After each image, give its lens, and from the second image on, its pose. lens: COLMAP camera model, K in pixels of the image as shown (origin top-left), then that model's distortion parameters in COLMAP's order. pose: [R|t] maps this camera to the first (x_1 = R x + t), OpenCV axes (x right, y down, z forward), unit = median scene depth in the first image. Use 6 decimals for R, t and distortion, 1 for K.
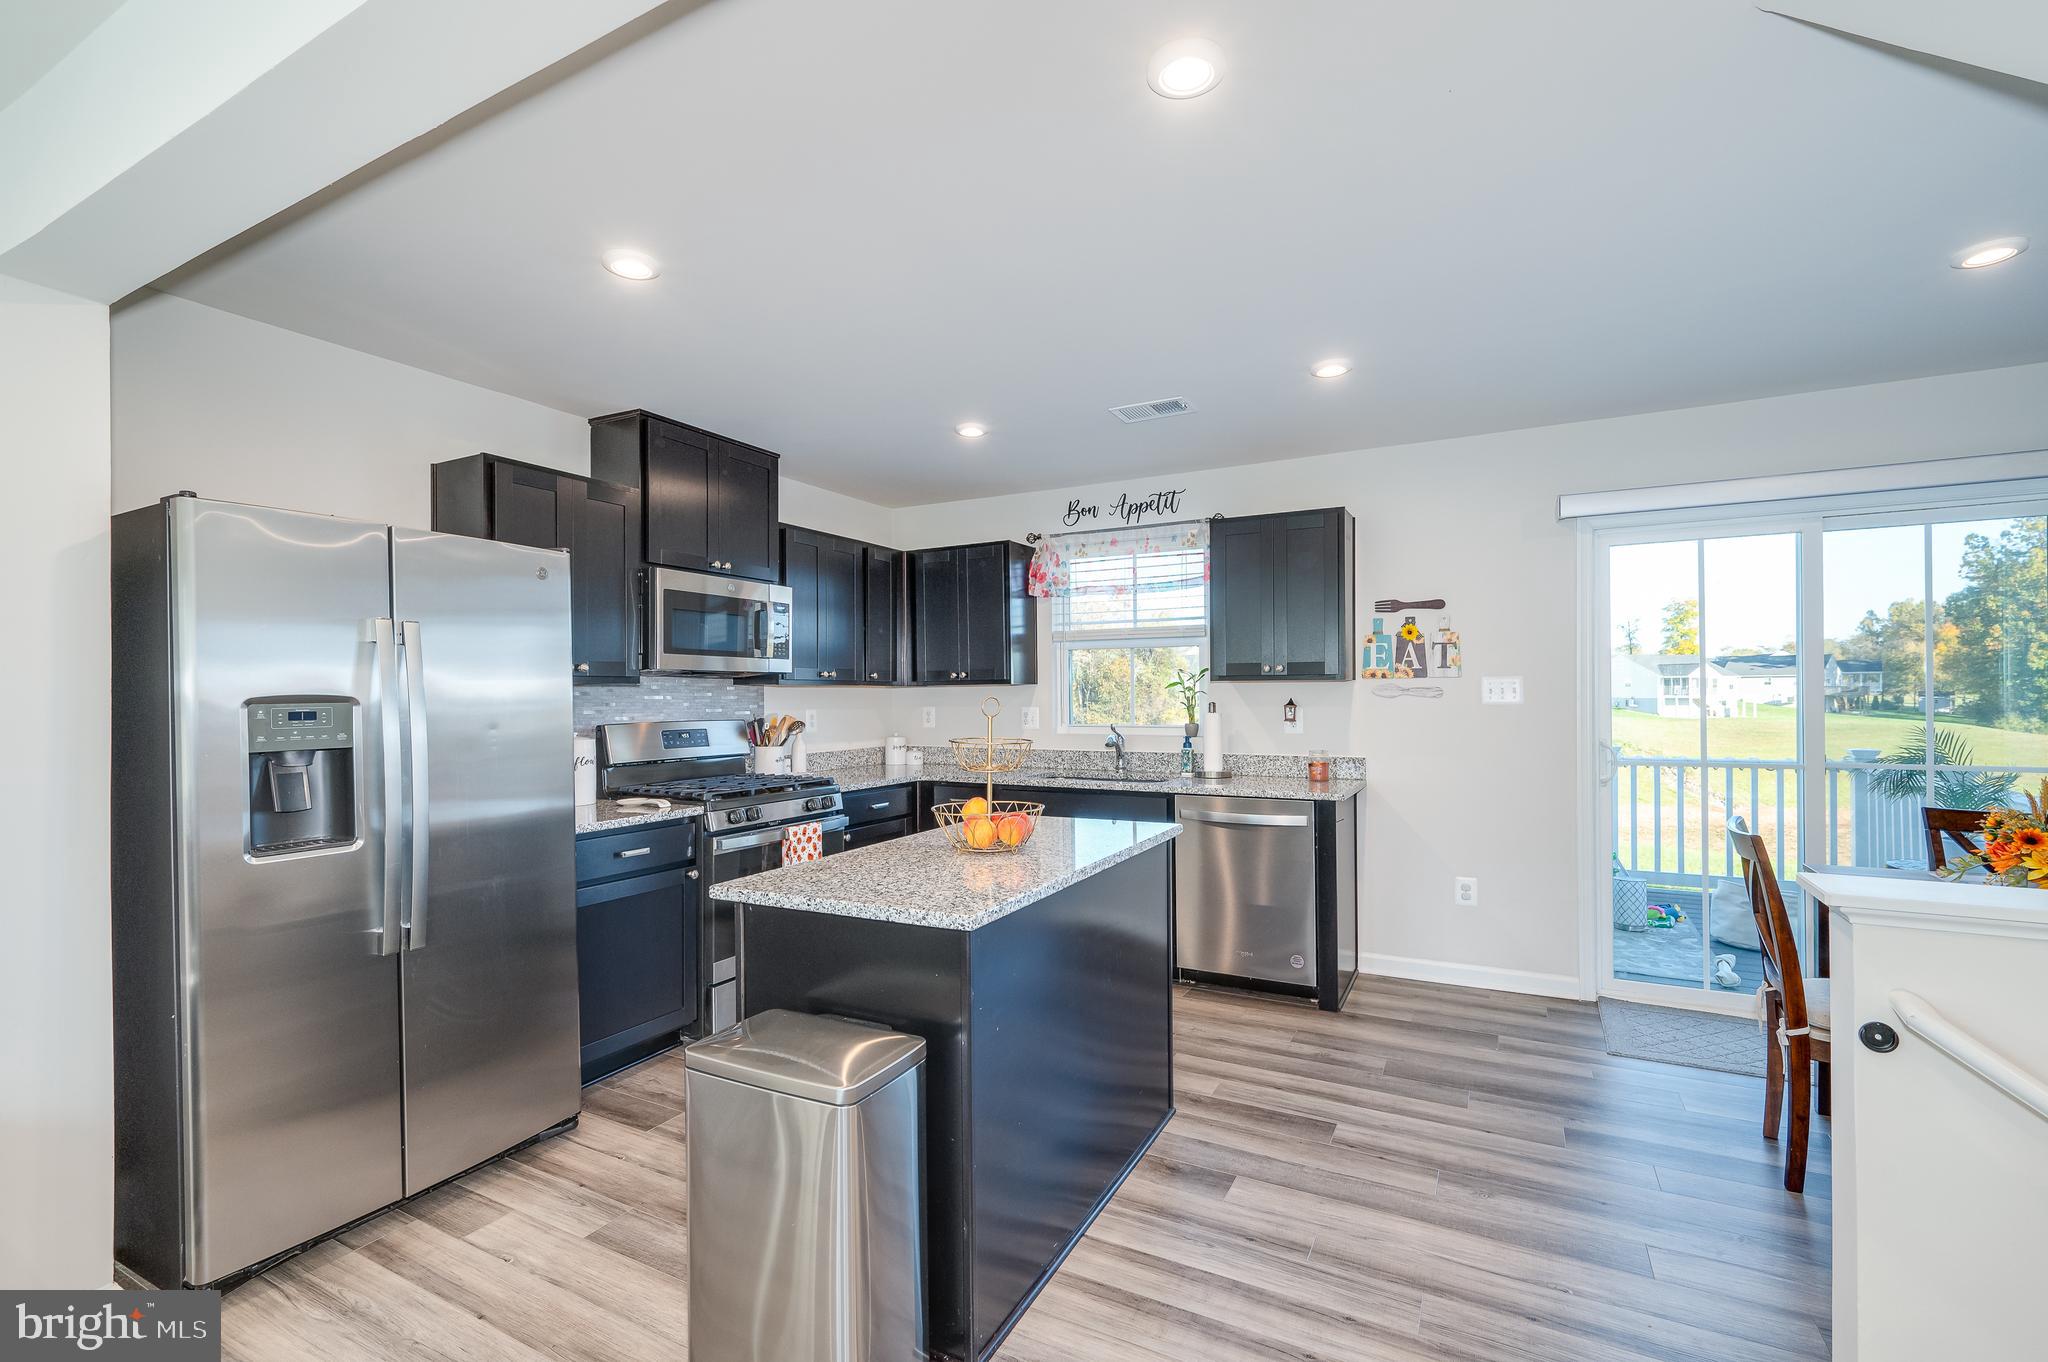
lens RADIAL K [[941.7, 0, 996.2], [0, 941.7, 691.8], [0, 0, 1]] dist [-0.003338, -0.000253]
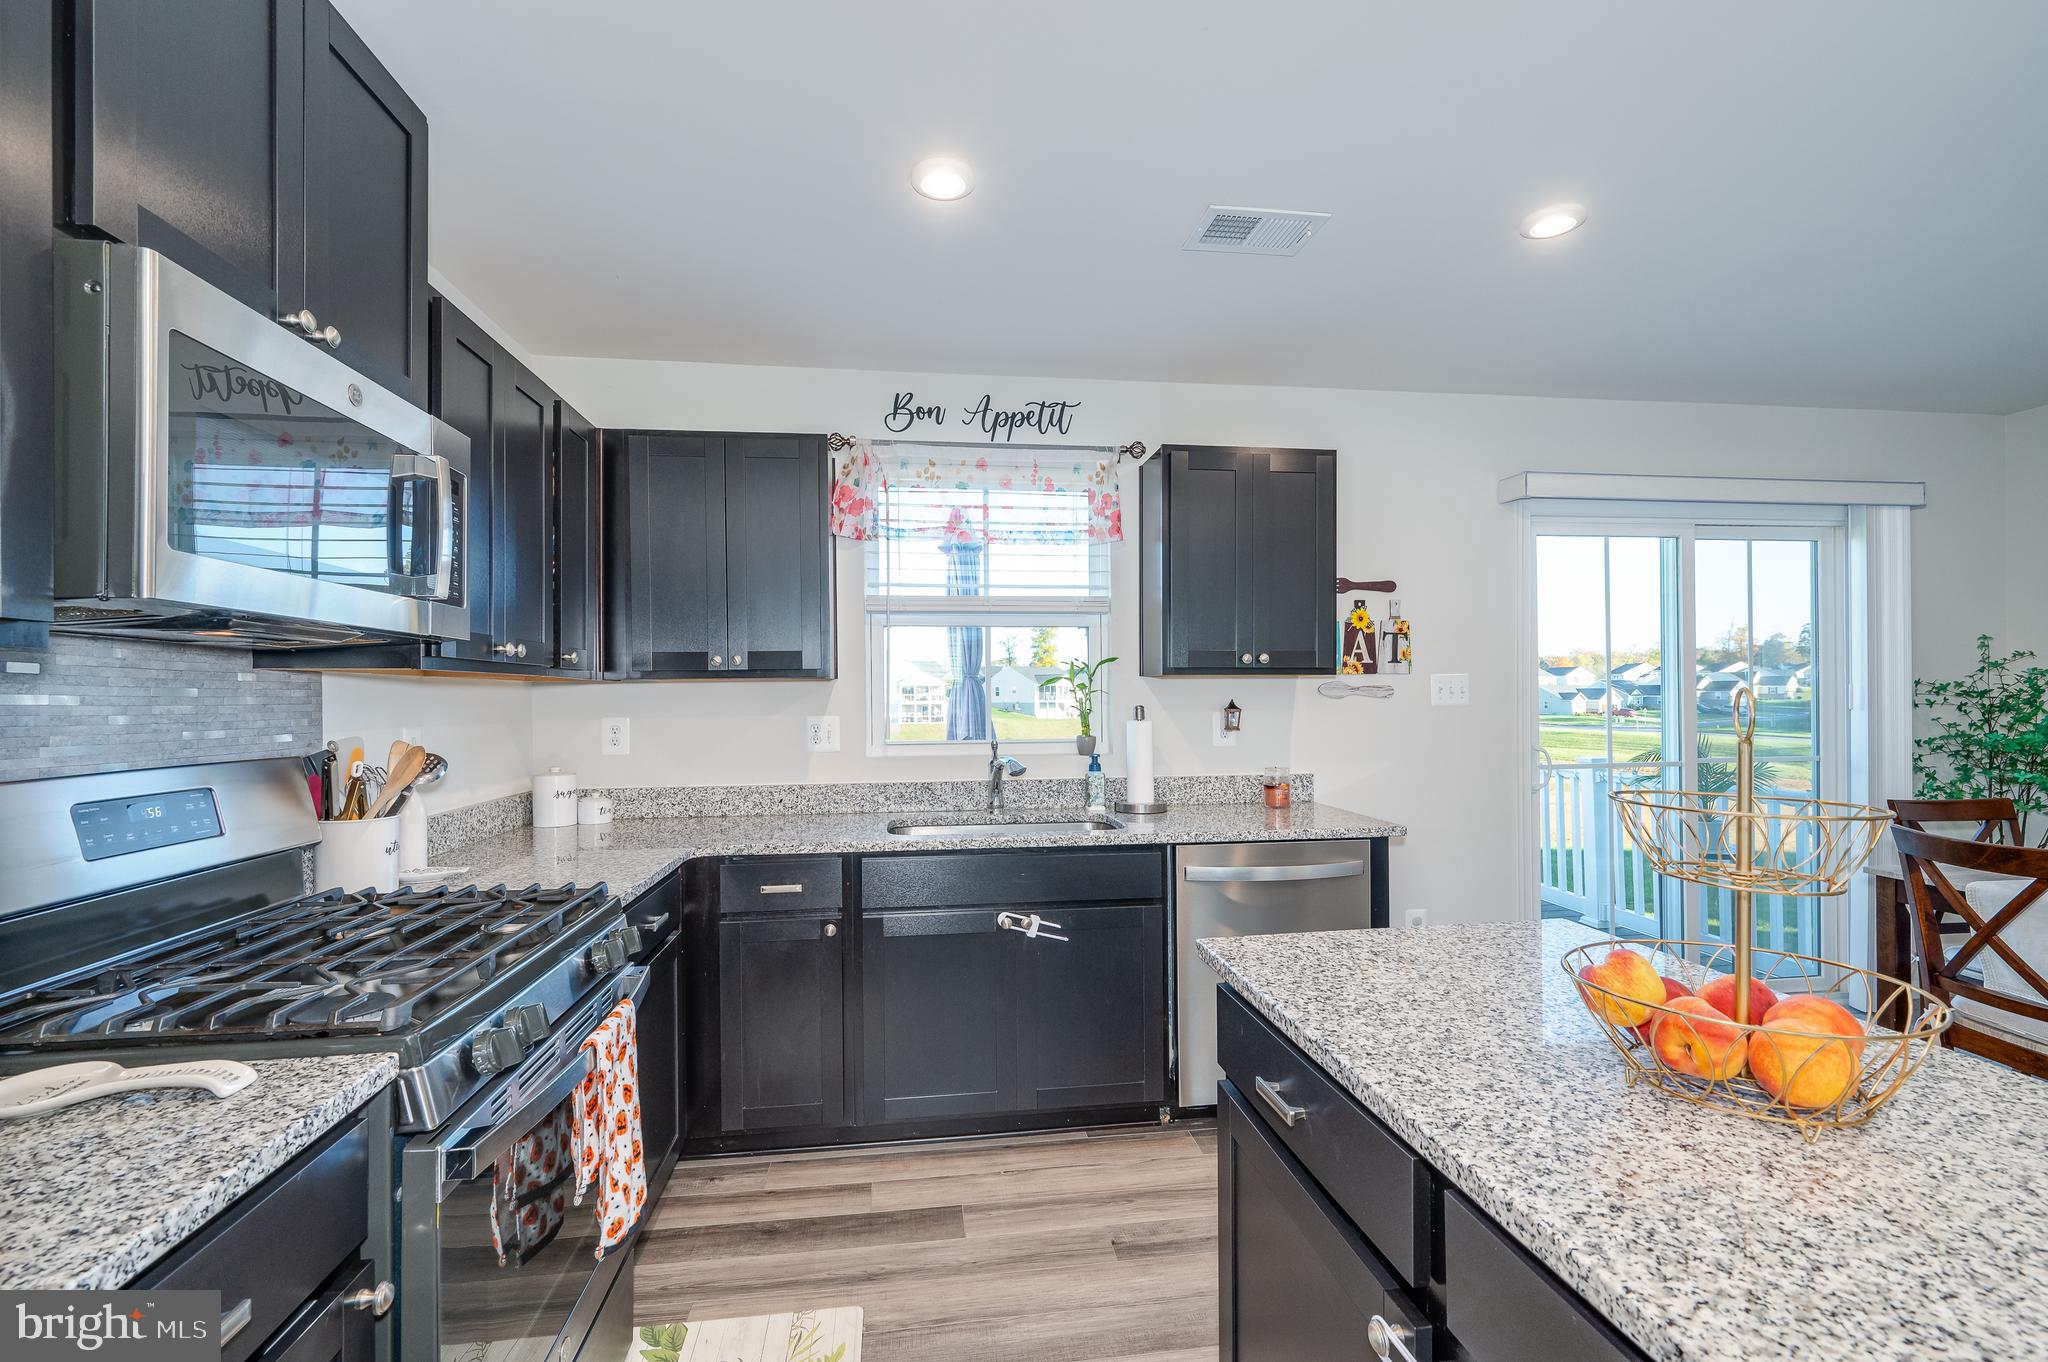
lens RADIAL K [[925.6, 0, 1019.4], [0, 925.6, 691.4], [0, 0, 1]] dist [0.001560, -0.000066]
pose [[0.790890, 0.003744, 0.611947, -0.283277], [0.000901, 0.999973, -0.007282, 0.005674], [-0.611957, 0.006311, 0.790866, 0.534726]]
